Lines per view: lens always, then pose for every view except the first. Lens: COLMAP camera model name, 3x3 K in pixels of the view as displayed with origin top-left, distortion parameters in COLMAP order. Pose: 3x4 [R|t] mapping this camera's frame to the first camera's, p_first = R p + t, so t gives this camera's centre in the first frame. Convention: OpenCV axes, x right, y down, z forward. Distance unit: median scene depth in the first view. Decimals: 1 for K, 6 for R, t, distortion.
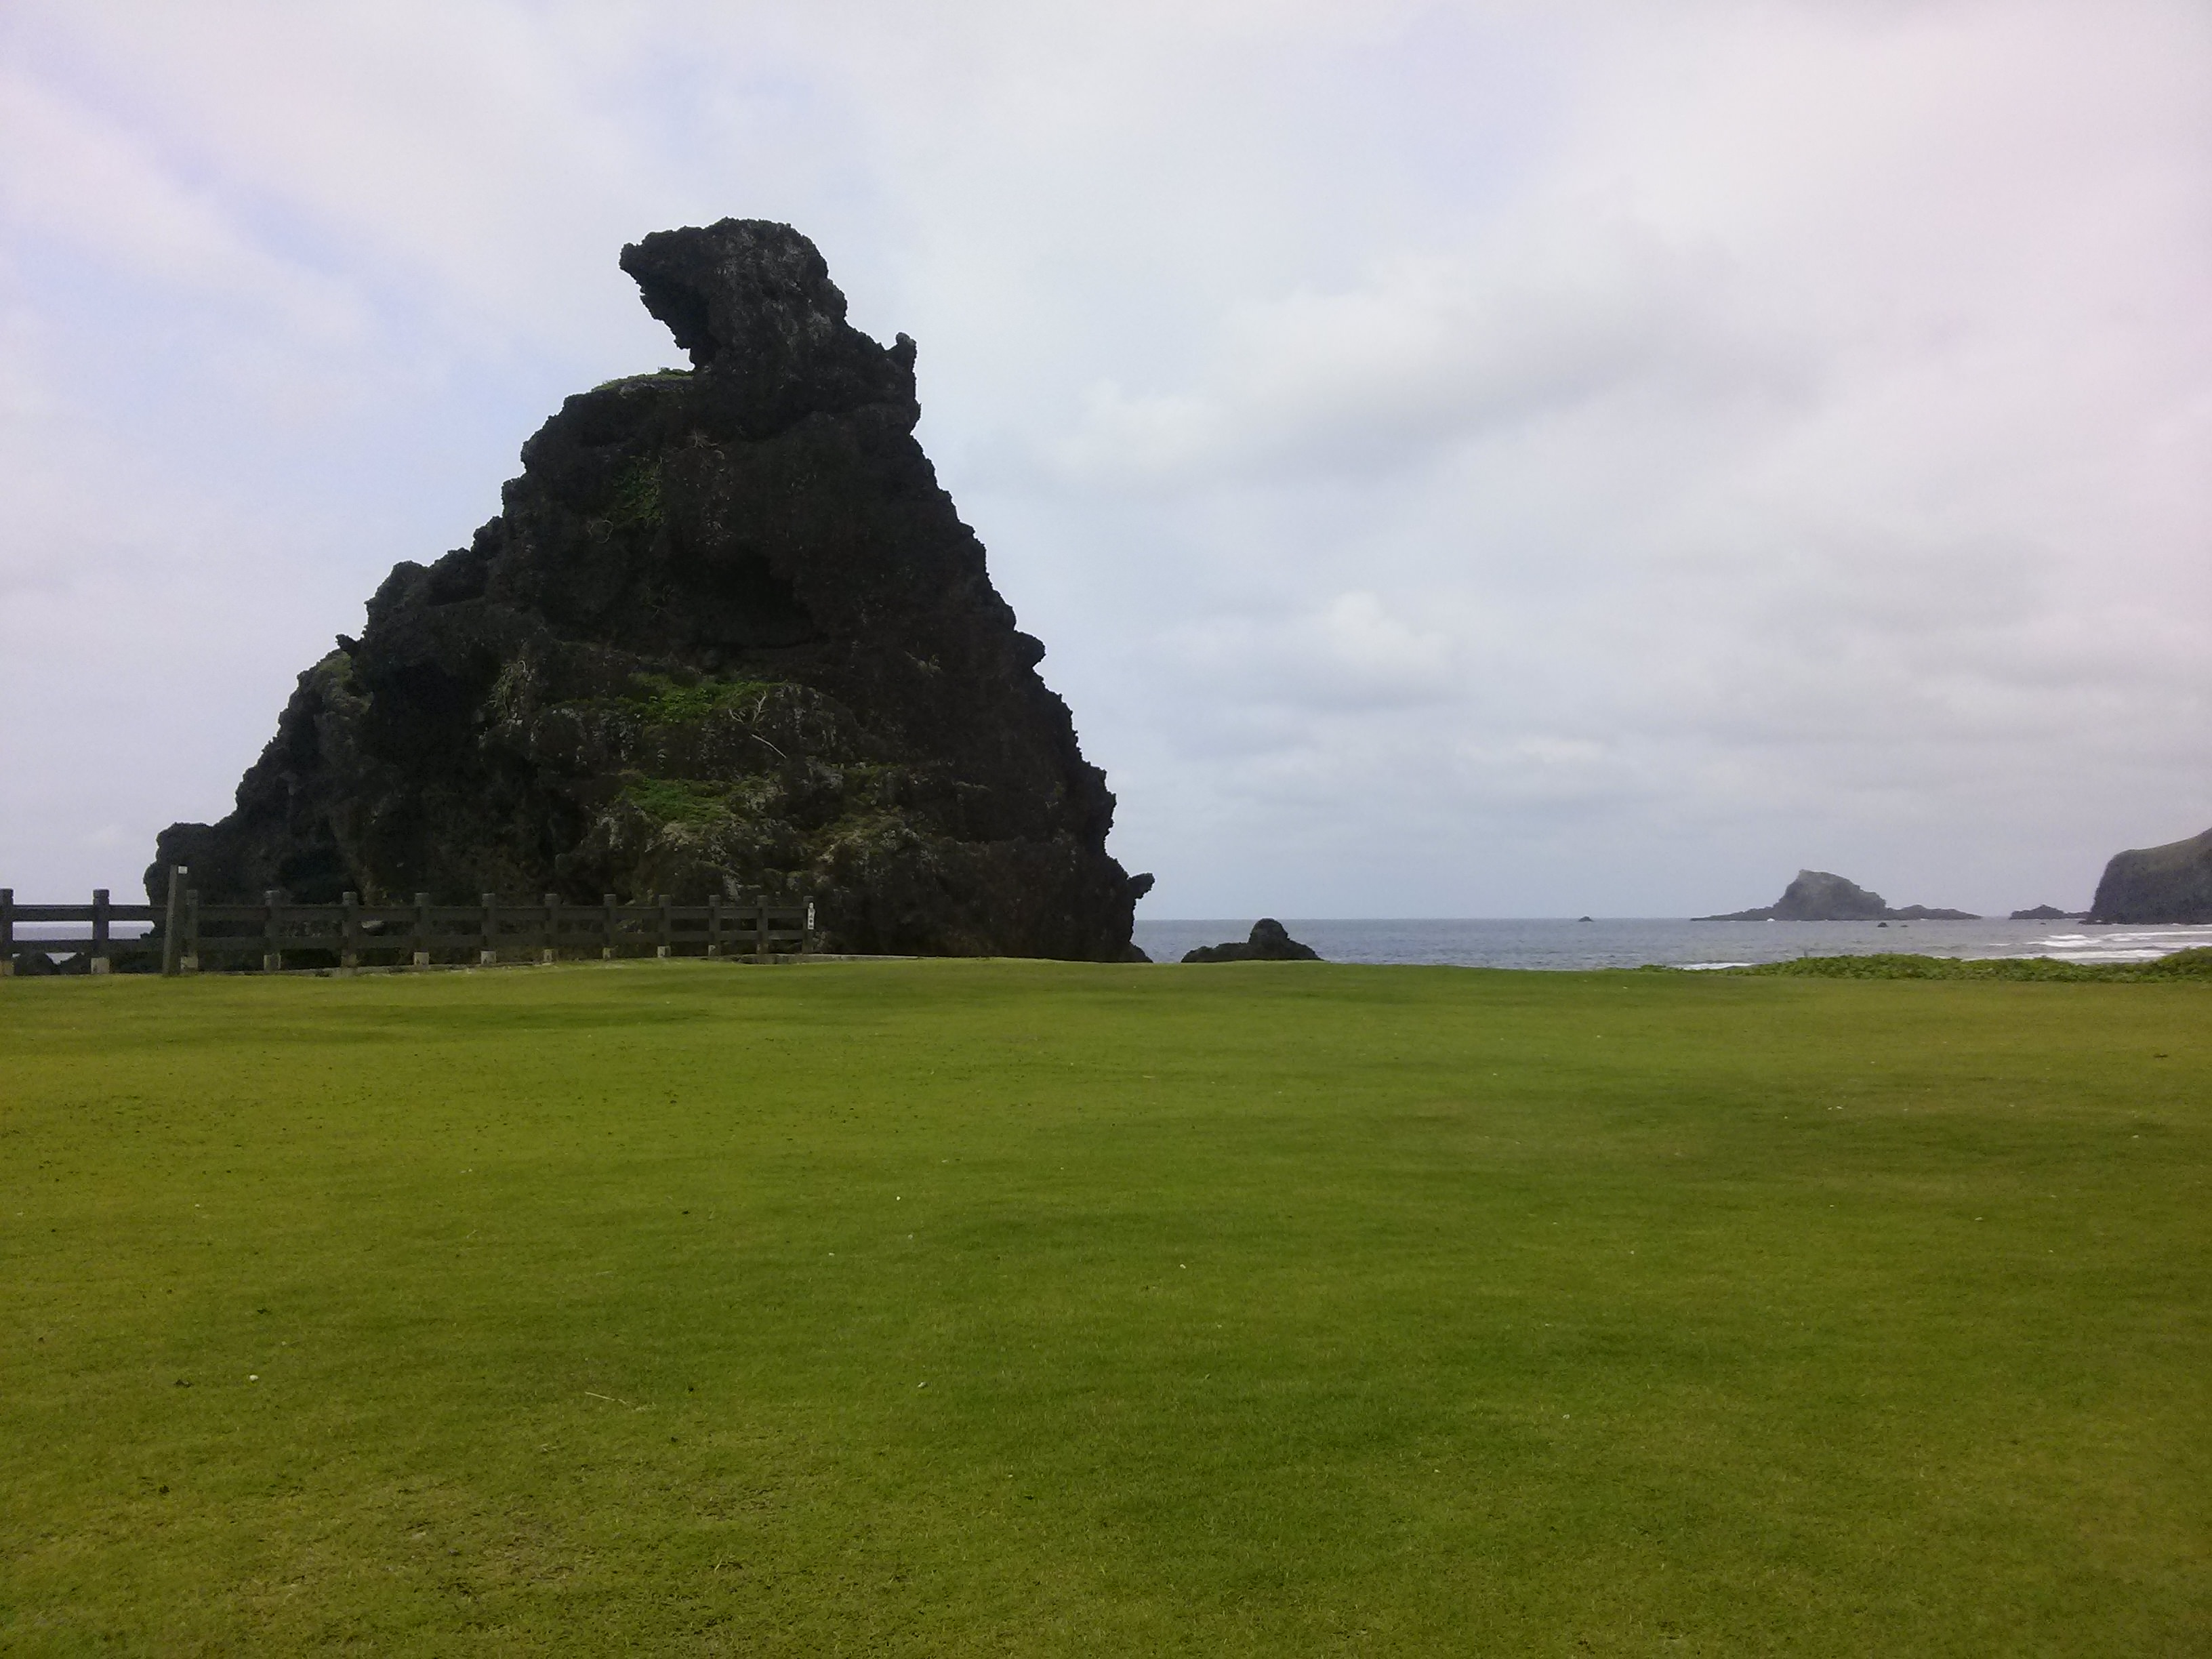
lens RADIAL K [[1836.4, 0, 1036.2], [0, 1836.4, 827.9], [0, 0, 1]] dist [0.074592, -0.245825]
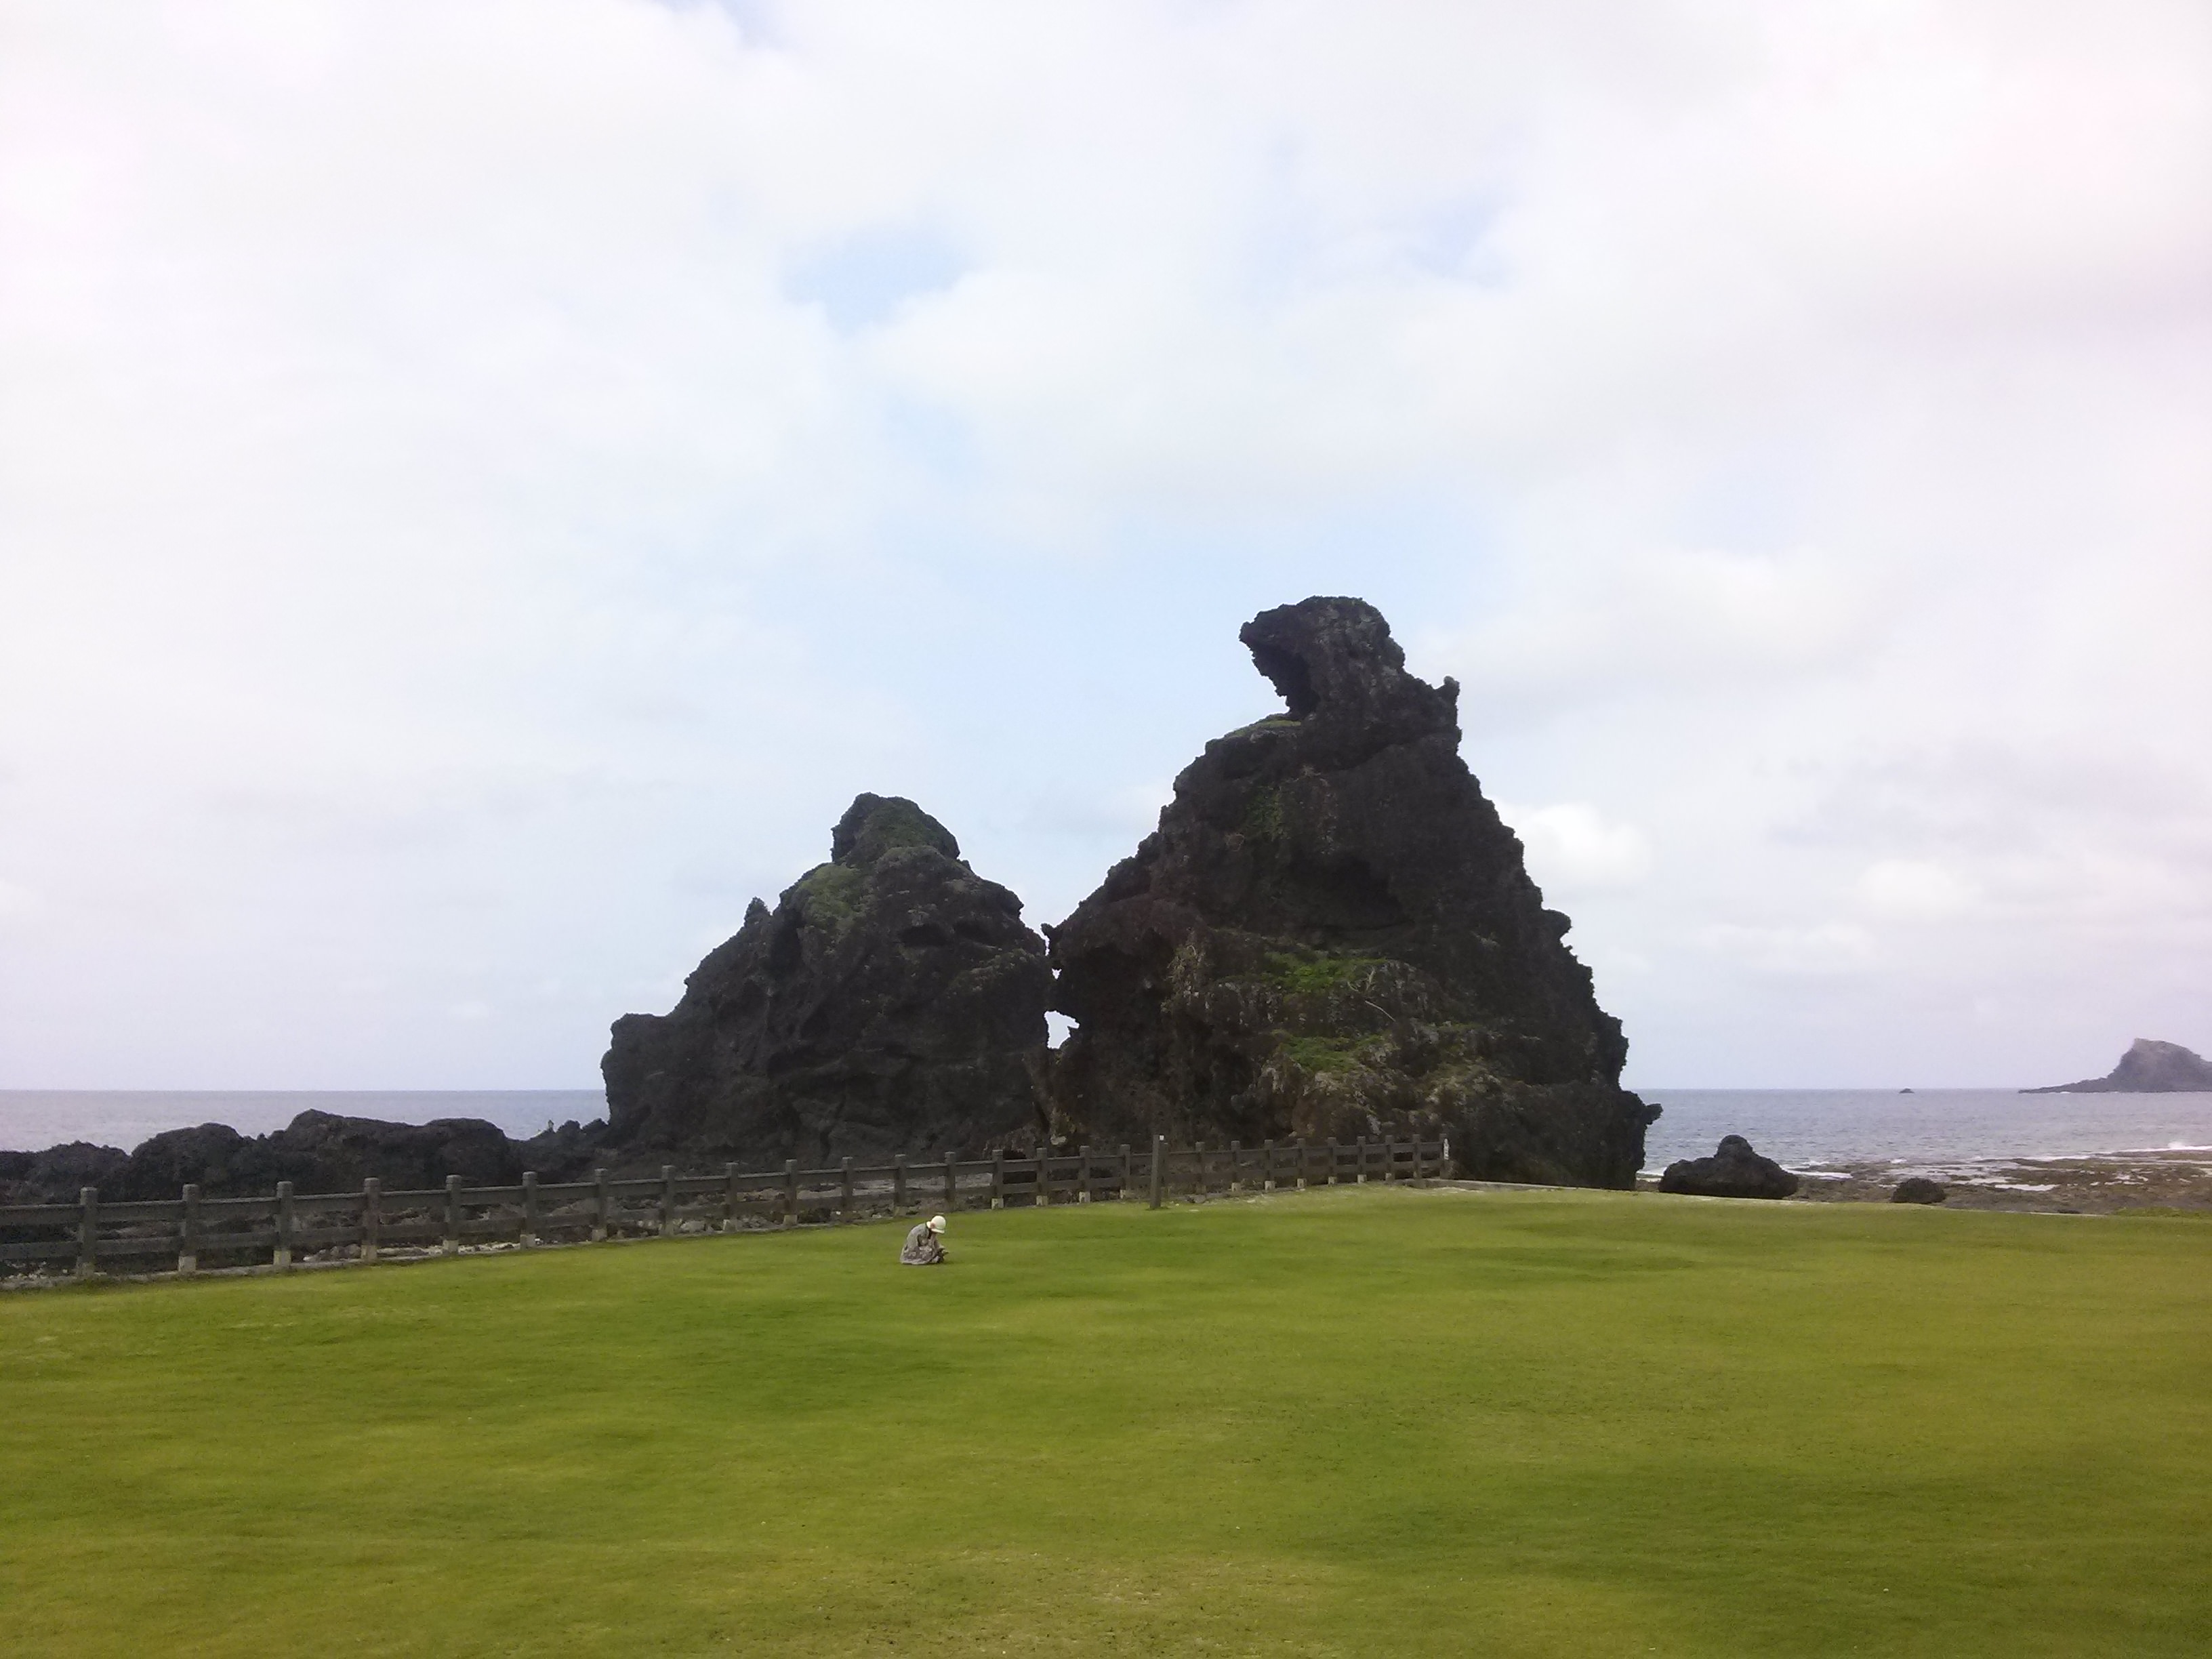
lens RADIAL K [[1782.2, 0, 1097.0], [0, 1782.2, 839.1], [0, 0, 1]] dist [0.097248, -0.217483]
pose [[0.990599, -0.013806, -0.136097, -0.162140], [0.001406, 0.995869, -0.090794, -0.048323], [0.136788, 0.089749, 0.986526, -0.273543]]
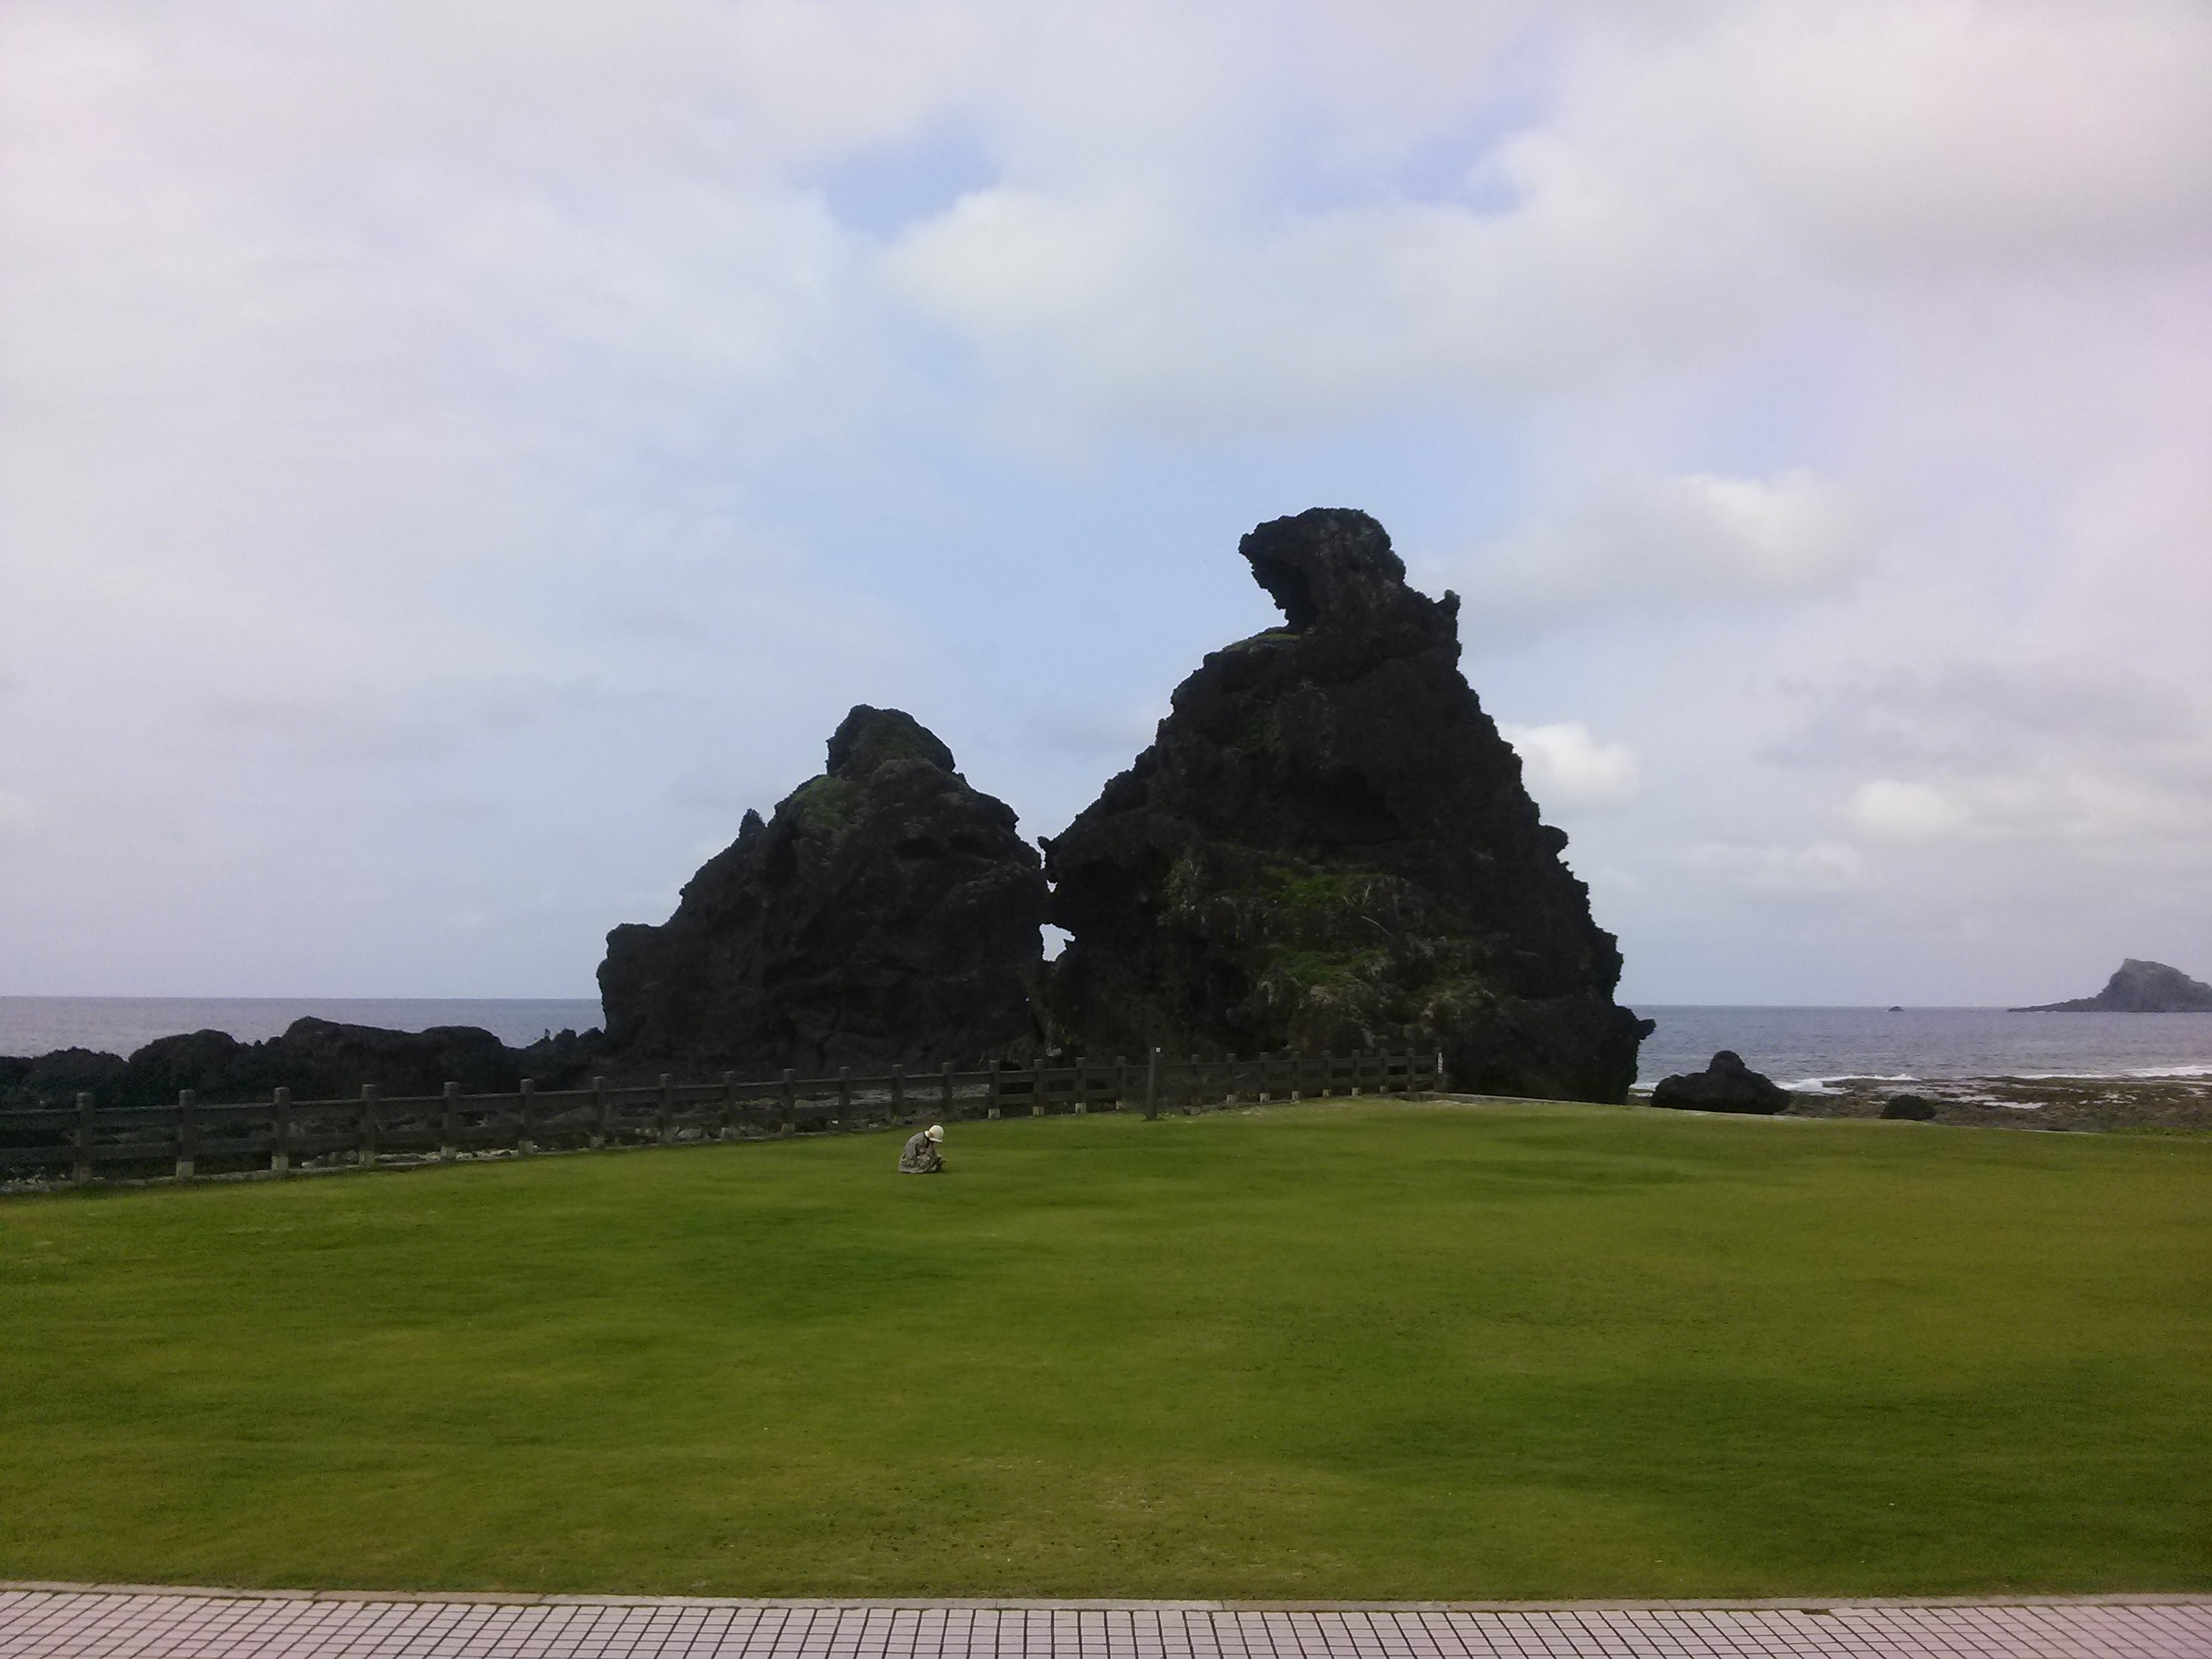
lens RADIAL K [[1780.3, 0, 1092.6], [0, 1780.3, 826.5], [0, 0, 1]] dist [0.116409, -0.259966]
pose [[0.990730, -0.001737, -0.135835, -0.164306], [-0.005079, 0.998746, -0.049809, -0.047804], [0.135752, 0.050037, 0.989479, -0.269974]]
